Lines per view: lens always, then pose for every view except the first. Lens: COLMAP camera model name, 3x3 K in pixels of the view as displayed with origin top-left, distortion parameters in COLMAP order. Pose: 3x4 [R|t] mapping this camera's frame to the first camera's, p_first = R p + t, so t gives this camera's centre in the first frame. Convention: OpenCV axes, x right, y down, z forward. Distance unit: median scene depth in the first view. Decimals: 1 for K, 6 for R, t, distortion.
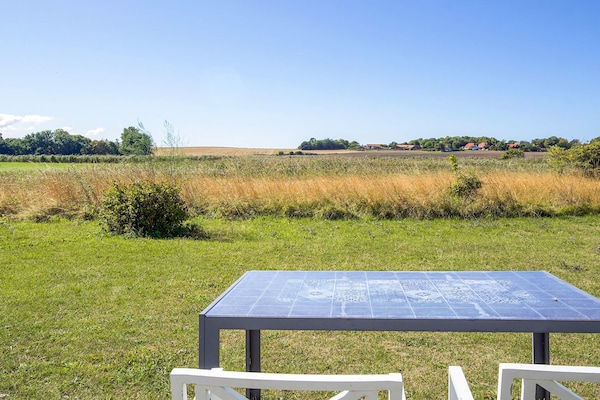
lens RADIAL K [[612.8, 0, 302.1], [0, 612.8, 188.9], [0, 0, 1]] dist [0.011246, -0.001565]
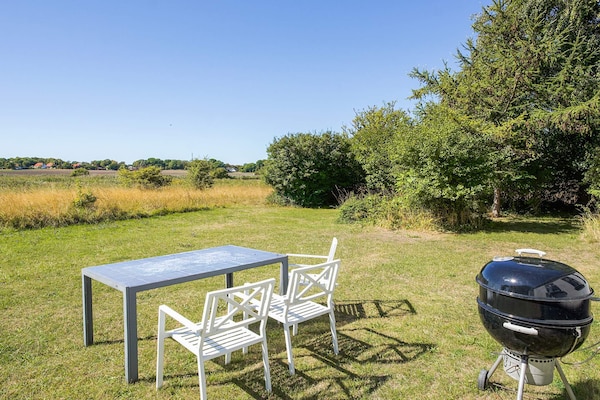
lens RADIAL K [[612.8, 0, 302.1], [0, 612.8, 188.9], [0, 0, 1]] dist [0.011246, -0.001565]
pose [[0.600150, -0.046935, 0.798509, -0.540095], [0.035602, 0.998855, 0.031953, -0.056925], [-0.799095, 0.009252, 0.601134, -0.236206]]
